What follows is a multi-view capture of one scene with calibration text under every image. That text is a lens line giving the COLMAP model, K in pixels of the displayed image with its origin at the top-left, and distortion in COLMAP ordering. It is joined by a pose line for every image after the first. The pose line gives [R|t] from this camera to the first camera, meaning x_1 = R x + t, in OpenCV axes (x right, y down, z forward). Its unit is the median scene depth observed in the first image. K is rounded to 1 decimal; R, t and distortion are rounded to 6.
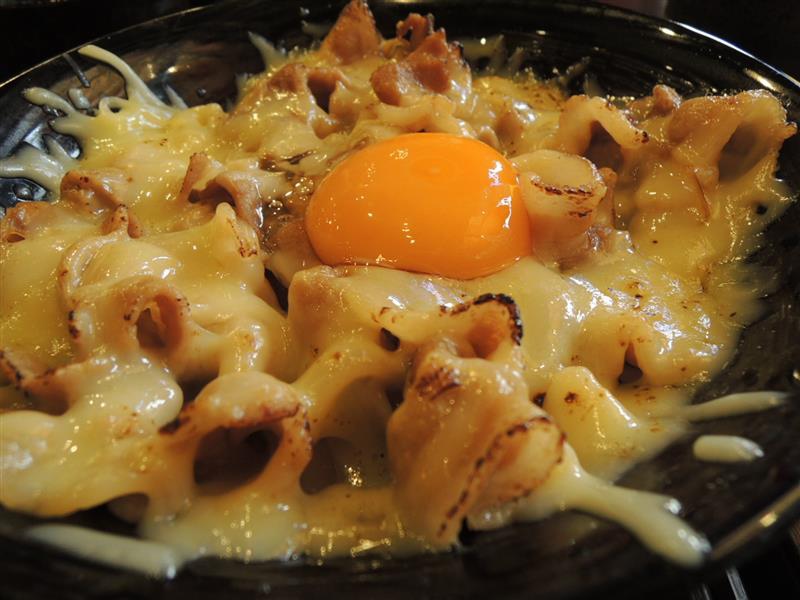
lens RADIAL K [[557.5, 0, 400.0], [0, 557.5, 300.0], [0, 0, 1]] dist [-0.053737, -0.000598]
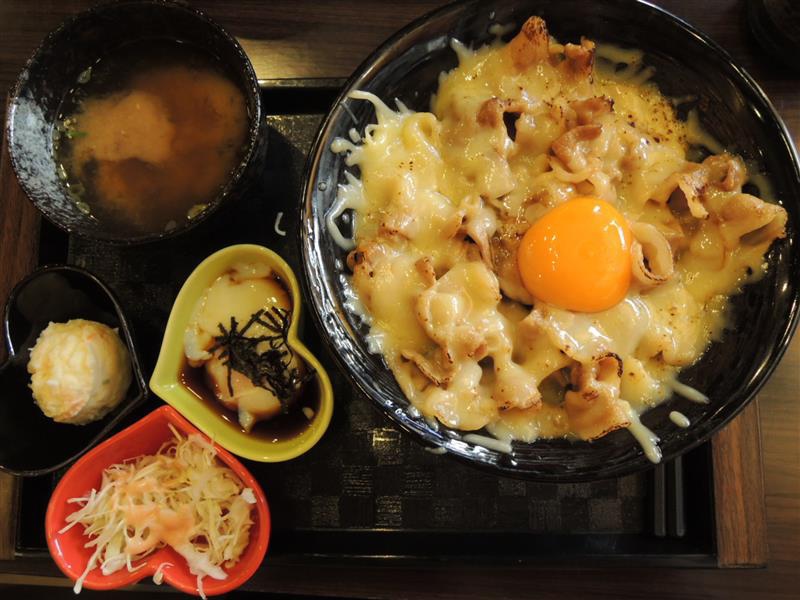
lens RADIAL K [[557.5, 0, 400.0], [0, 557.5, 300.0], [0, 0, 1]] dist [-0.053737, -0.000598]
pose [[0.999510, 0.030336, 0.007665, -0.568305], [-0.028826, 0.797498, 0.602633, -1.149413], [0.012169, -0.602559, 0.797982, -0.605903]]
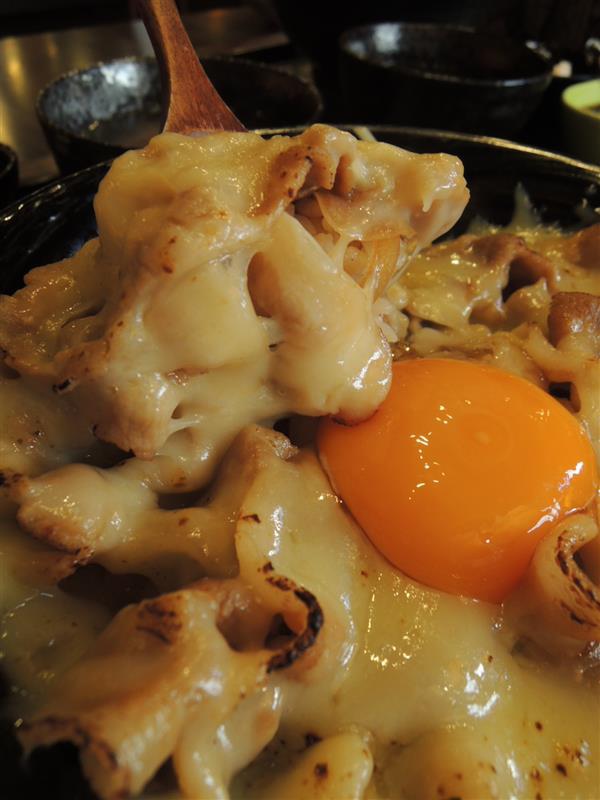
lens RADIAL K [[557.5, 0, 300.0], [0, 557.5, 400.0], [0, 0, 1]] dist [-0.053737, -0.000598]
pose [[0.623249, 0.609701, -0.489720, 0.239837], [-0.607086, 0.771961, 0.188474, -0.241788], [0.492958, 0.179836, 0.851265, 0.171221]]
